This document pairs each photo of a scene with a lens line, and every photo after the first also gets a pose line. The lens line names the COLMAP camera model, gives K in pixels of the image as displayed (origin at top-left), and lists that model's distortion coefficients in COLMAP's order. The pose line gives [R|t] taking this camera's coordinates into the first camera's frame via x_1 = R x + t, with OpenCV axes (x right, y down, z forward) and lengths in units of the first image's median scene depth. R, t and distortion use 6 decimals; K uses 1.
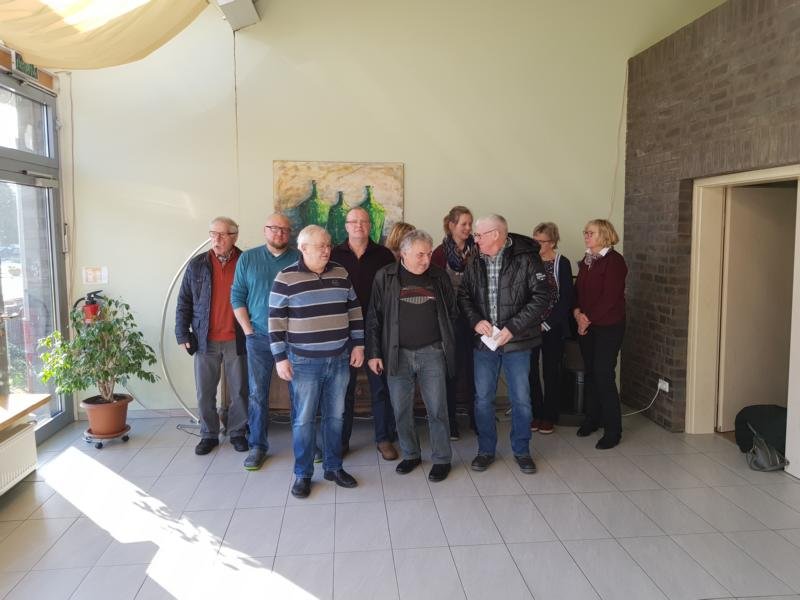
lens RADIAL K [[597.8, 0, 400.0], [0, 597.8, 300.0], [0, 0, 1]] dist [0.001707, -0.003608]
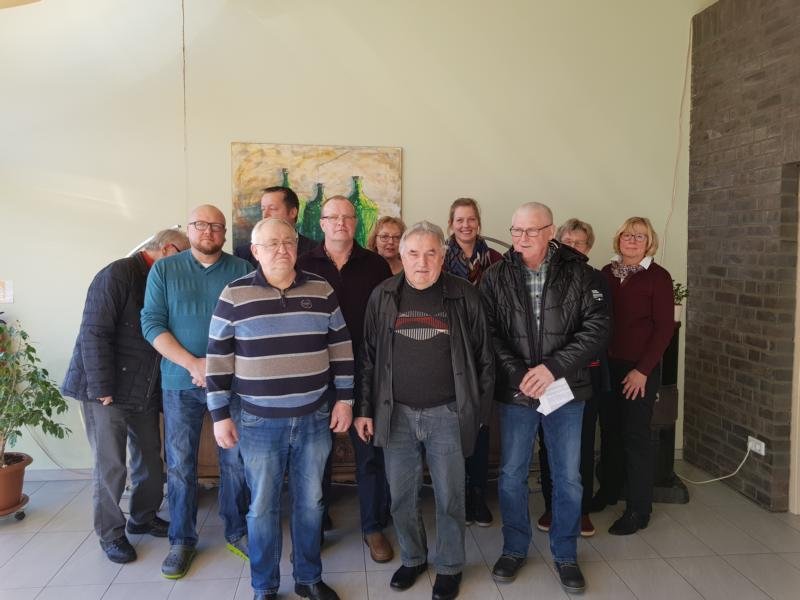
lens RADIAL K [[597.8, 0, 400.0], [0, 597.8, 300.0], [0, 0, 1]] dist [0.001707, -0.003608]
pose [[0.999949, 0.004736, 0.008933, -0.003491], [-0.004481, 0.999587, -0.028373, -0.013099], [-0.009064, 0.028331, 0.999557, 0.269567]]
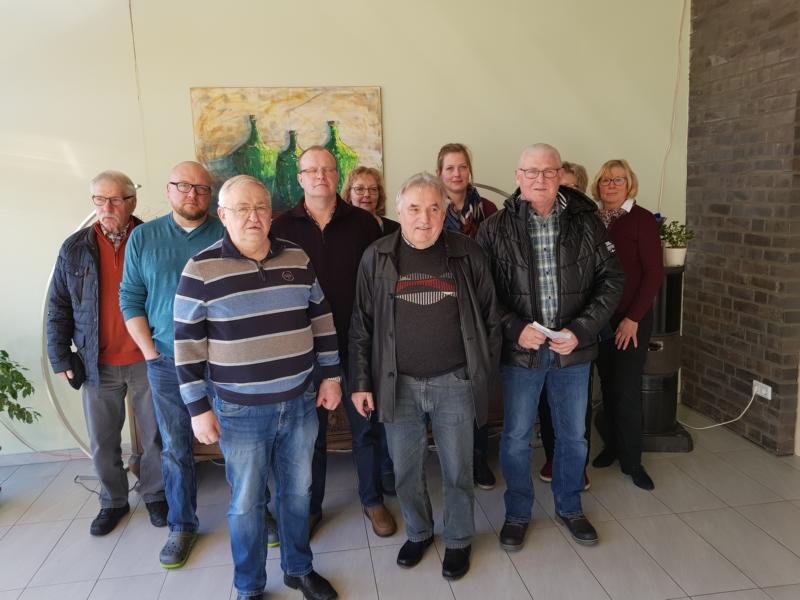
lens RADIAL K [[597.8, 0, 400.0], [0, 597.8, 300.0], [0, 0, 1]] dist [0.001707, -0.003608]
pose [[0.997700, -0.046371, 0.049434, -0.019853], [0.042924, 0.996717, 0.068646, -0.031589], [-0.052455, -0.066366, 0.996416, 0.324270]]
